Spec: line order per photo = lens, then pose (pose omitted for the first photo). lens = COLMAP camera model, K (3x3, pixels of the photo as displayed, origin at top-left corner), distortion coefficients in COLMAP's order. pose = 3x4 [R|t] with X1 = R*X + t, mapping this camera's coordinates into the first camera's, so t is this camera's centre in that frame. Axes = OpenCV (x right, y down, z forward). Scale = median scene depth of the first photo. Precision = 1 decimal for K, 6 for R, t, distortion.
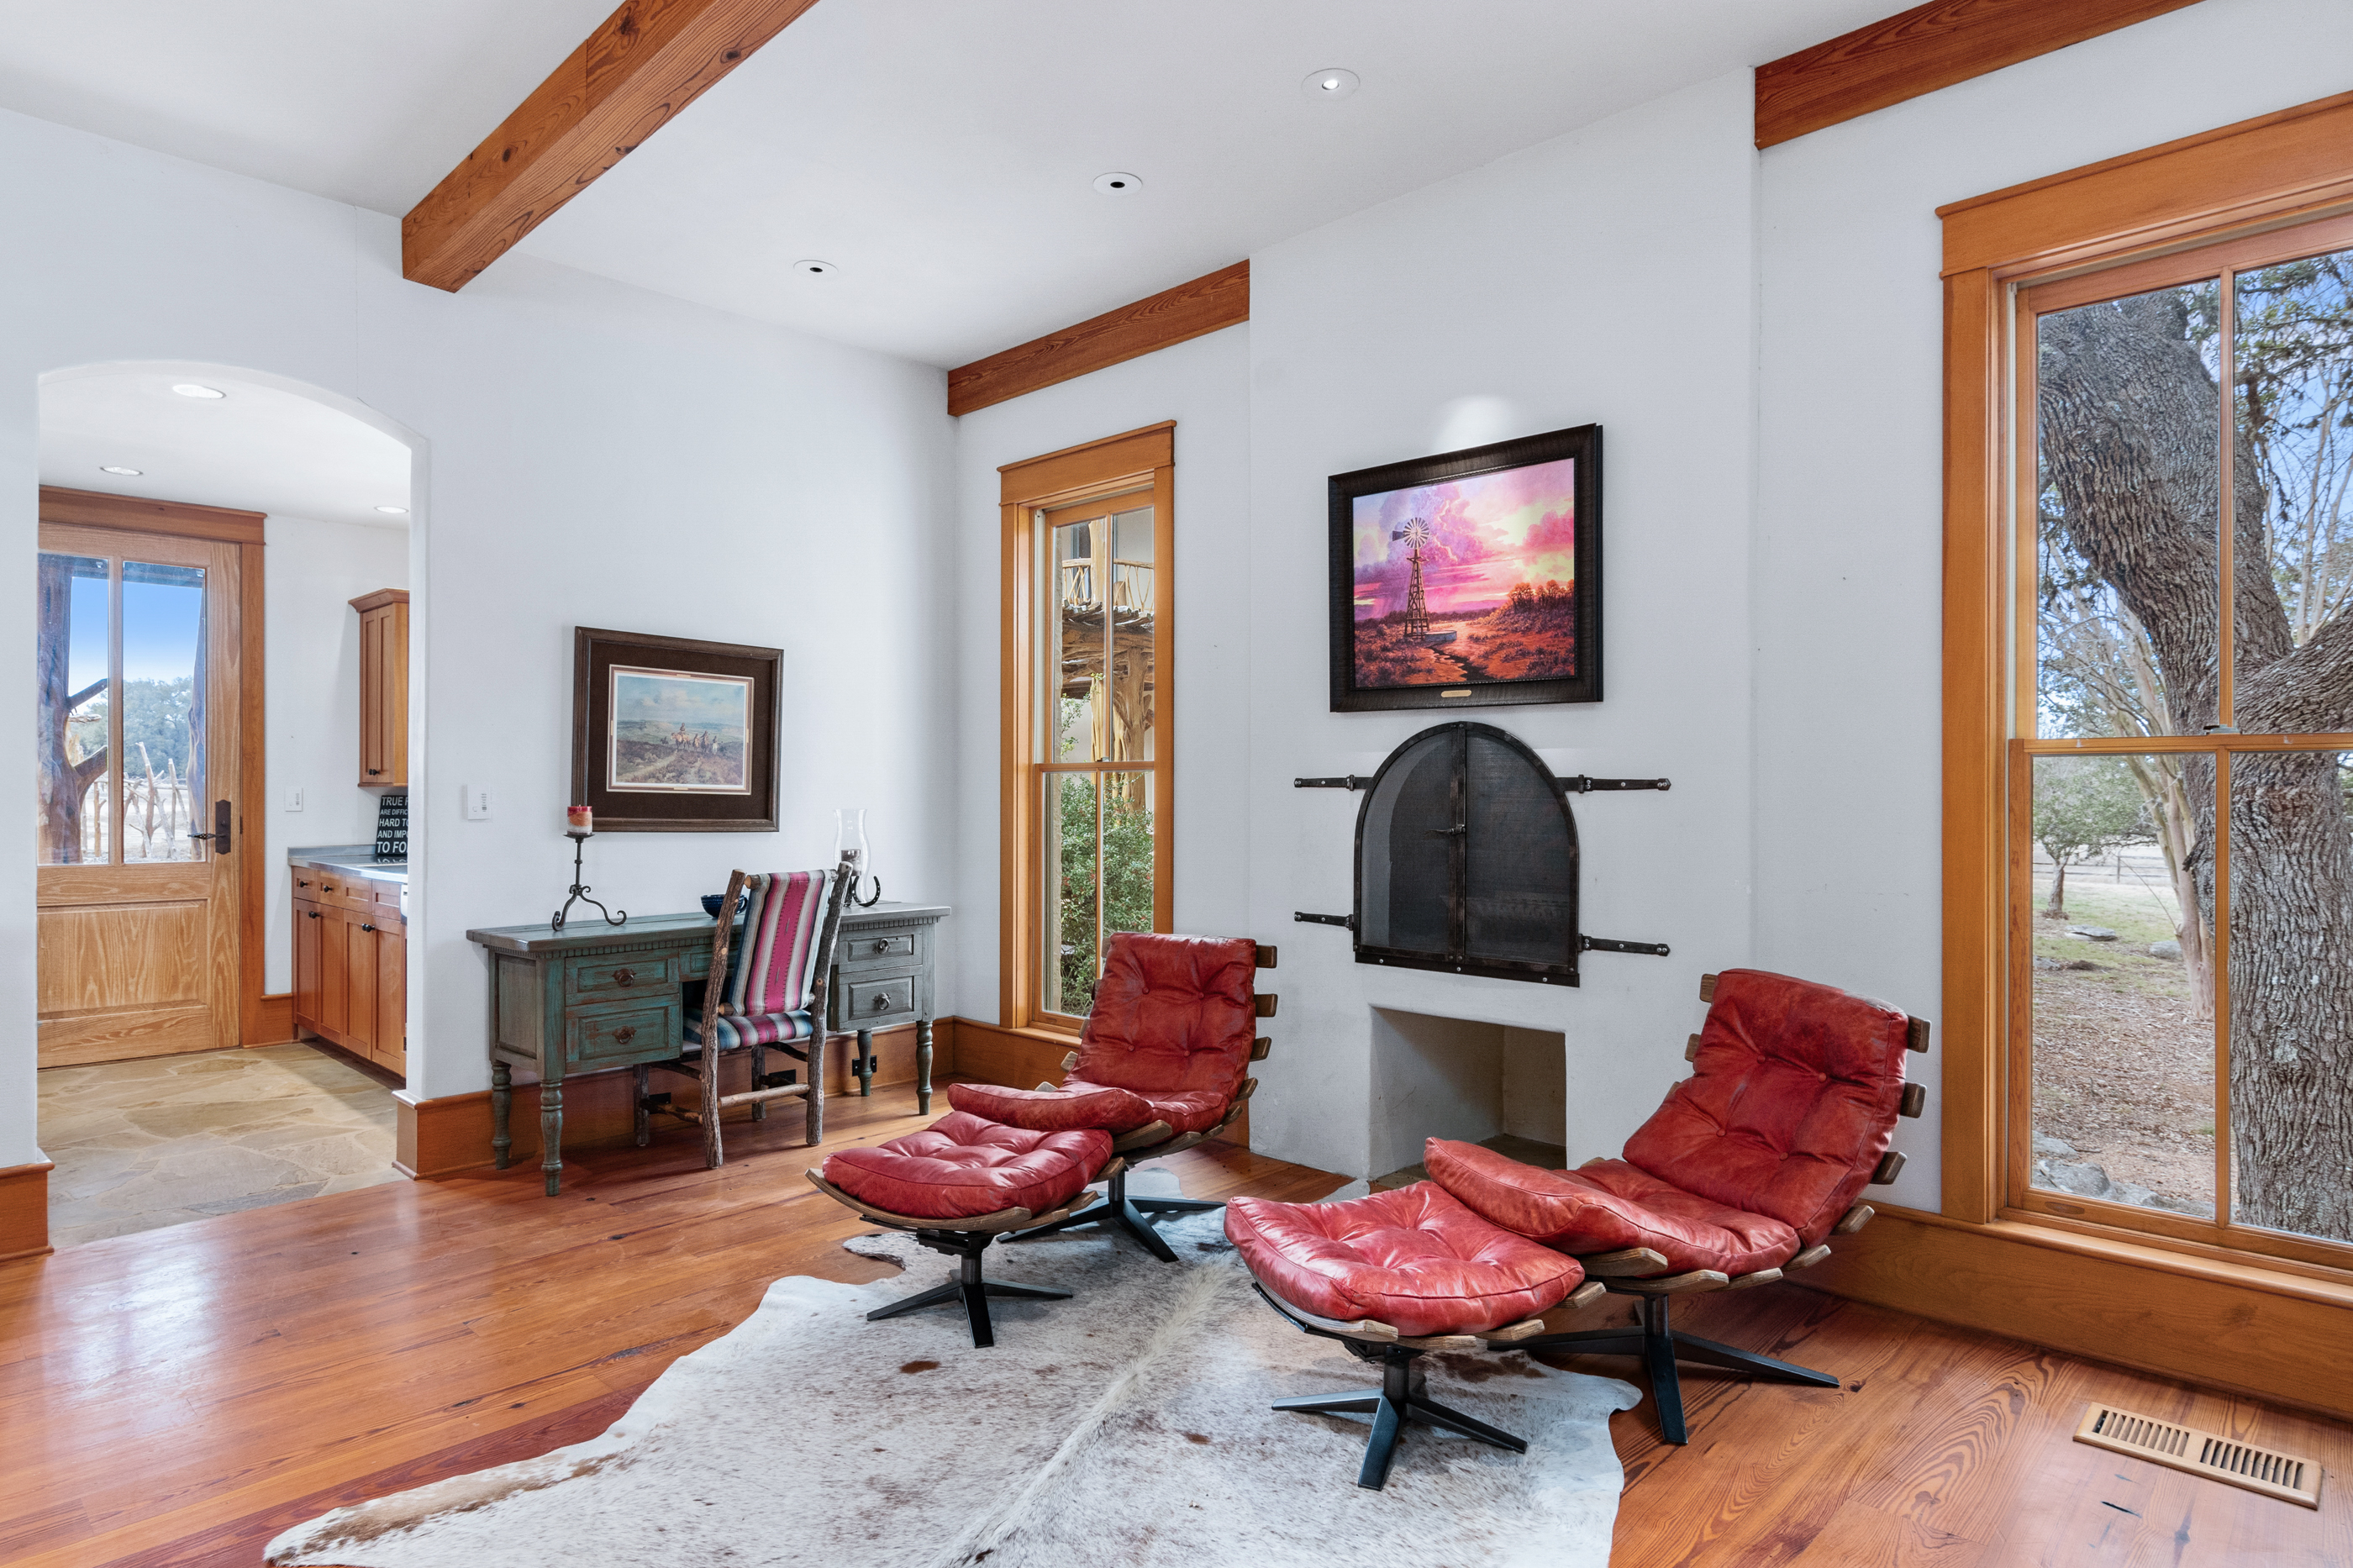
lens RADIAL K [[1299.3, 0, 1172.2], [0, 1299.3, 788.7], [0, 0, 1]] dist [0.000079, -0.000360]
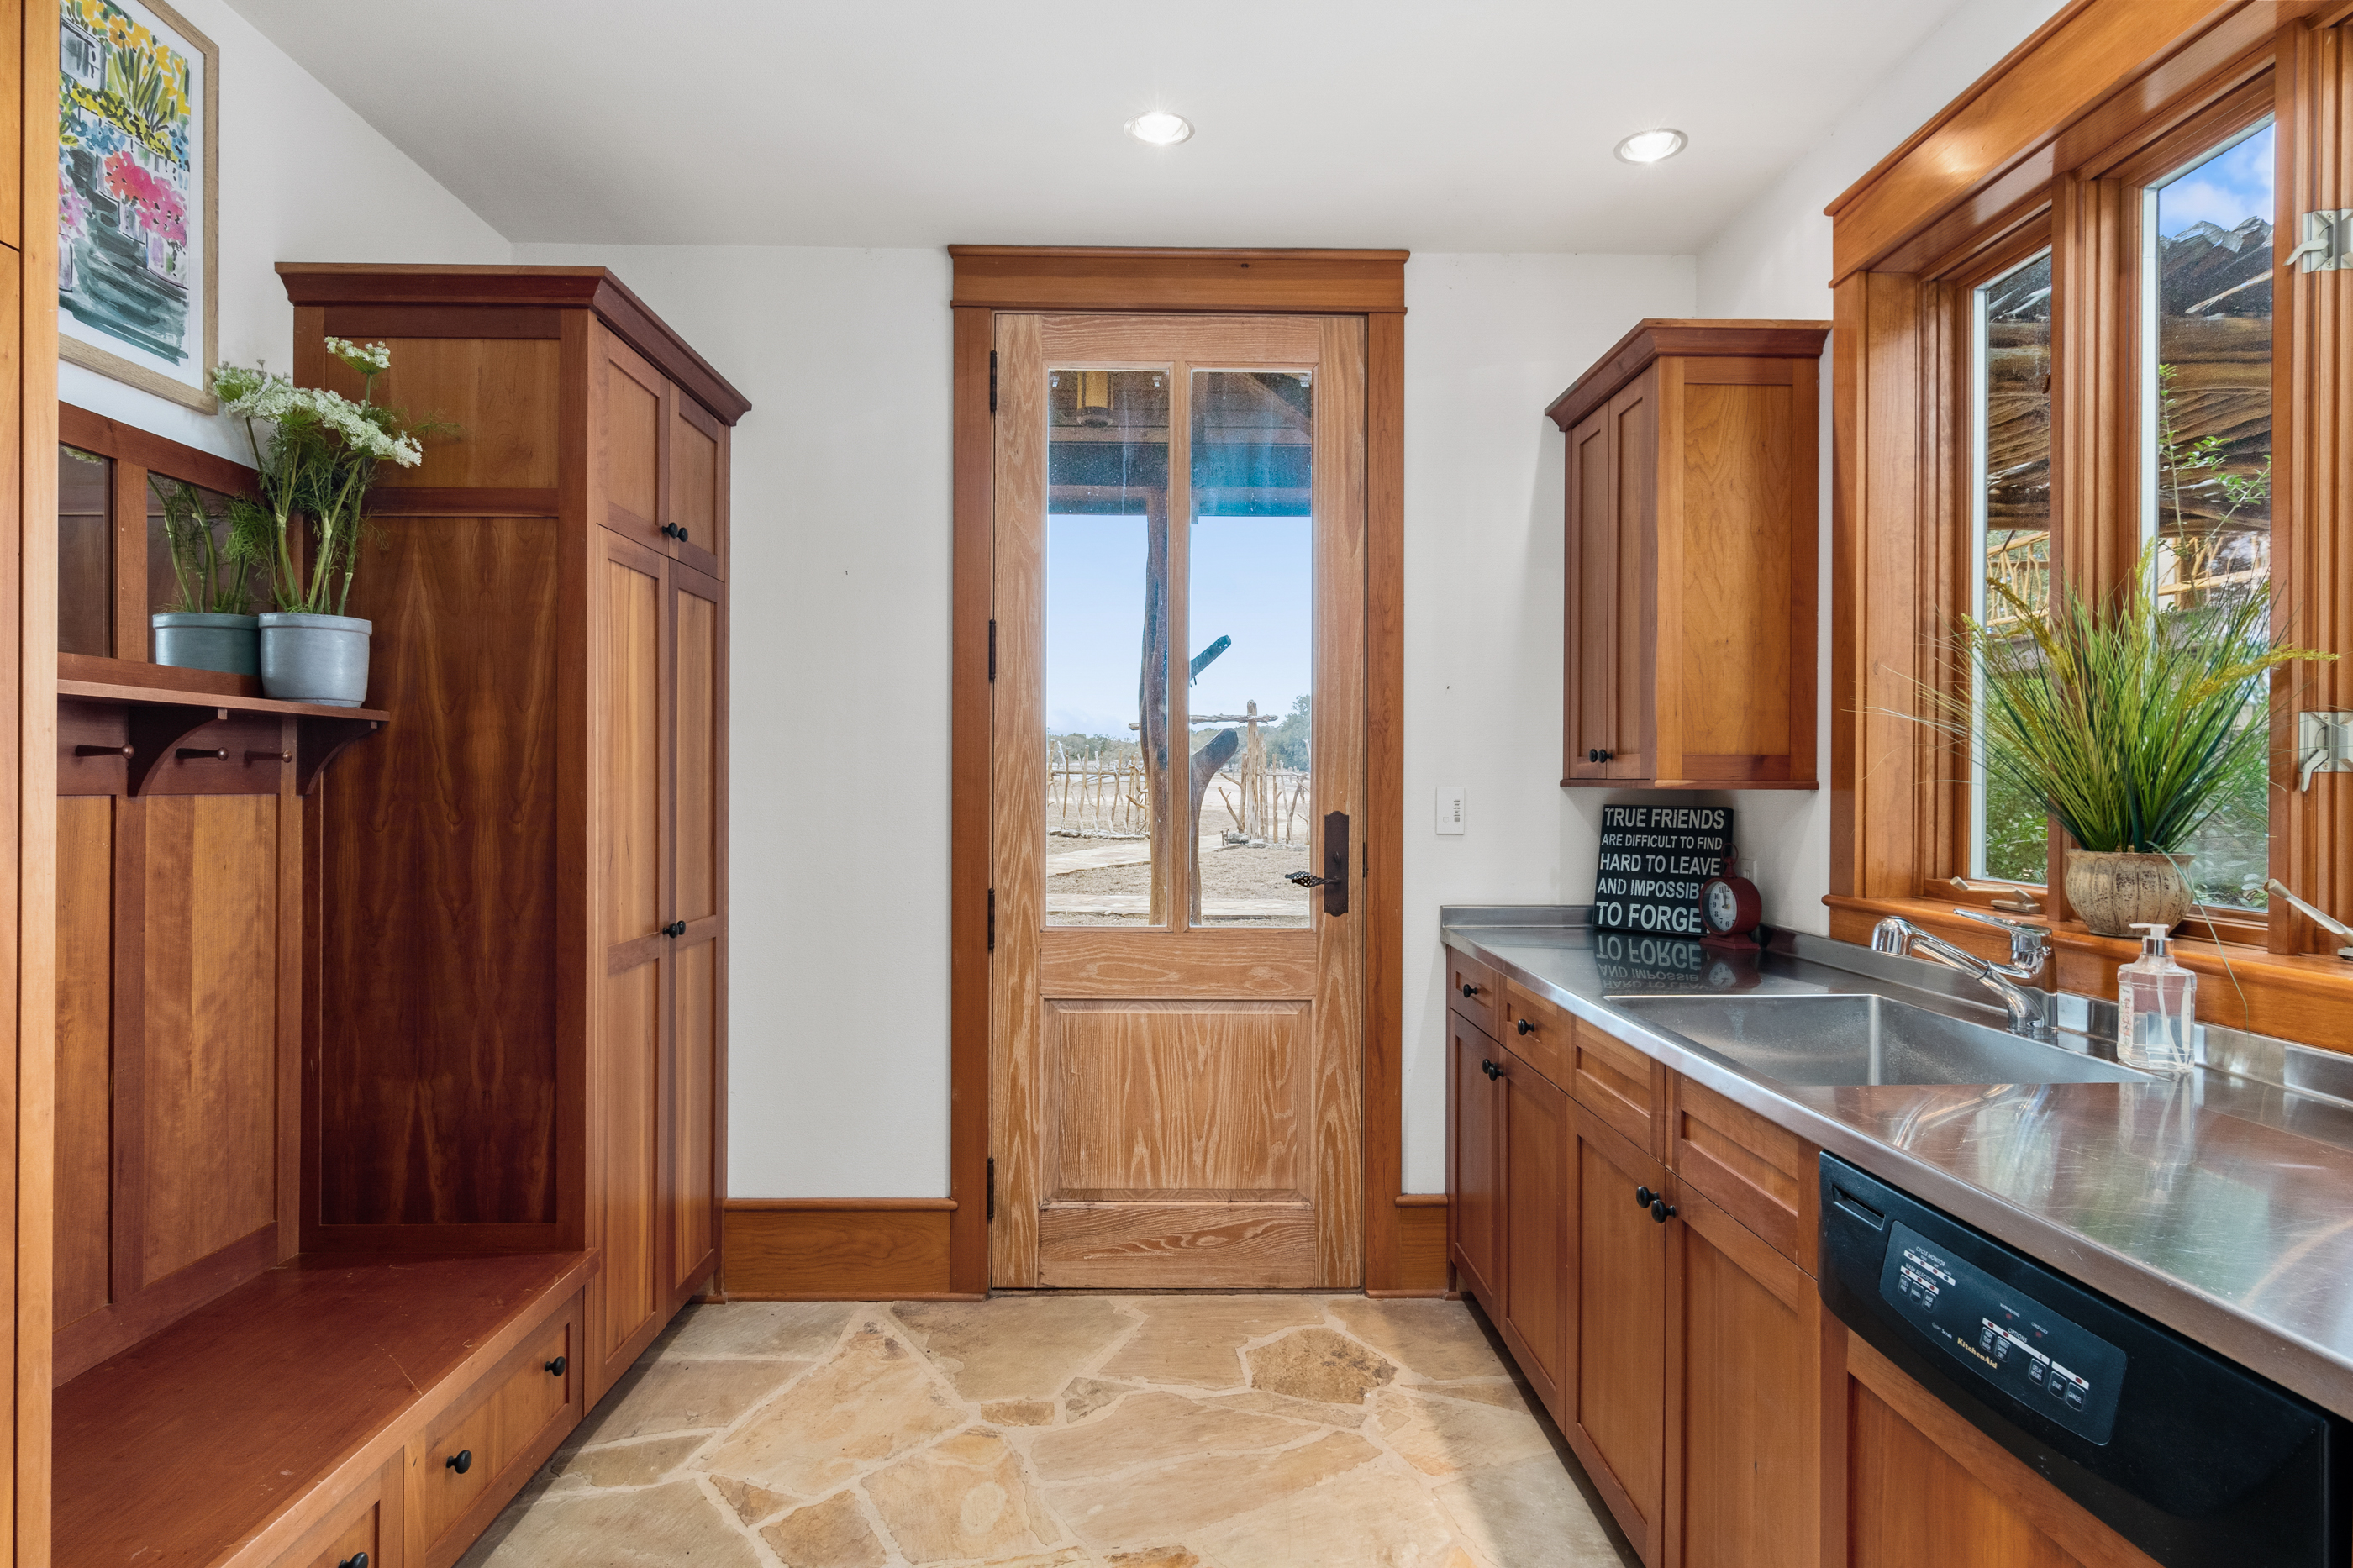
lens RADIAL K [[1299.3, 0, 1182.7], [0, 1299.3, 782.7], [0, 0, 1]] dist [0.000079, -0.000360]
pose [[0.724913, -0.001181, -0.688839, -0.417734], [-0.004249, 0.999972, -0.006185, 0.000557], [0.688827, 0.007410, 0.724888, 0.581717]]
